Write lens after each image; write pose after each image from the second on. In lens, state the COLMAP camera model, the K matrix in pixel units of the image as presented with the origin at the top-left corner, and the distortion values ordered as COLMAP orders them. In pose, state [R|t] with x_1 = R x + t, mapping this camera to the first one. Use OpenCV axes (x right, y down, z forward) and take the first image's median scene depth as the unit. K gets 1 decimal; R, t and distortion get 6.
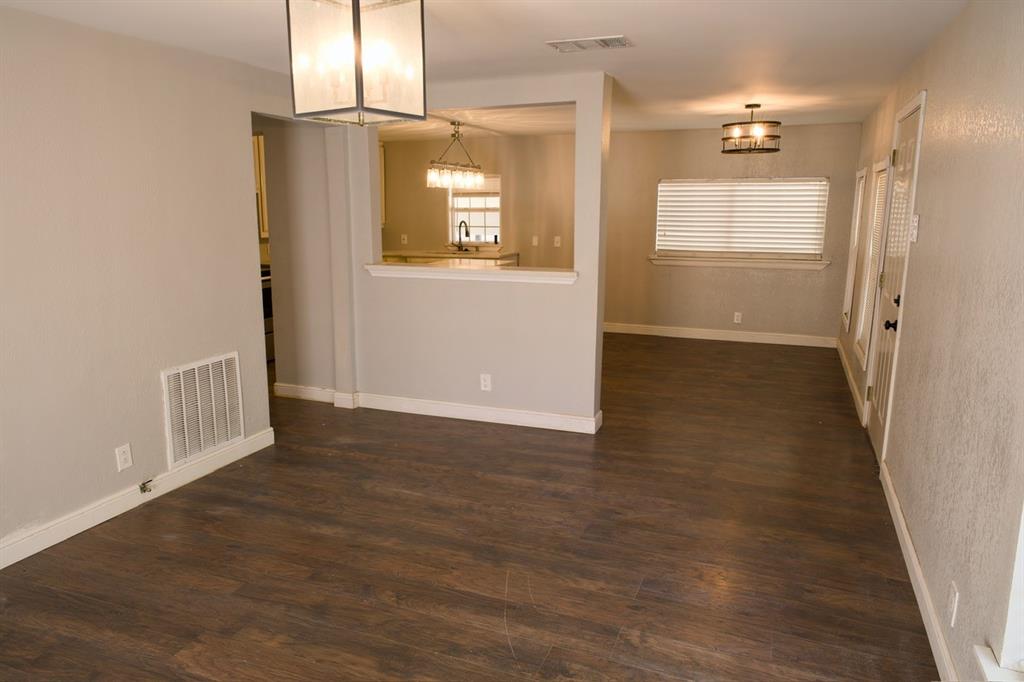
lens RADIAL K [[726.4, 0, 458.9], [0, 726.4, 341.8], [0, 0, 1]] dist [-0.002250, 0.000866]
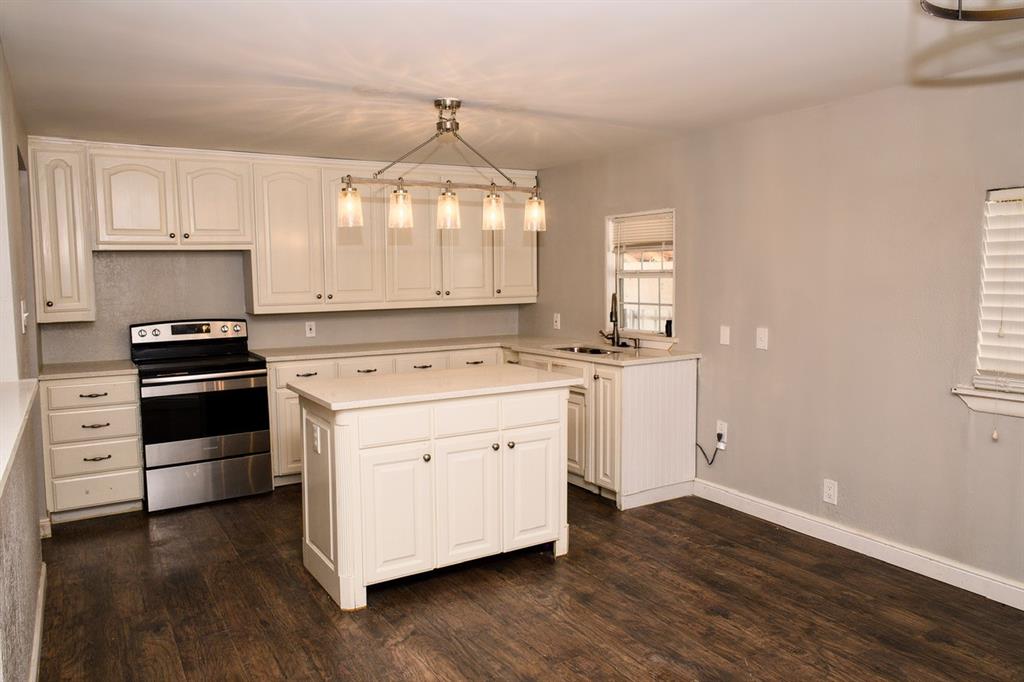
lens RADIAL K [[730.0, 0, 512.0], [0, 730.0, 341.0], [0, 0, 1]] dist [0.000291, 0.003179]
pose [[0.823250, 0.043599, -0.566002, 0.260650], [-0.095454, 0.993482, -0.062309, -0.086588], [0.559596, 0.105323, 0.822046, 0.493760]]
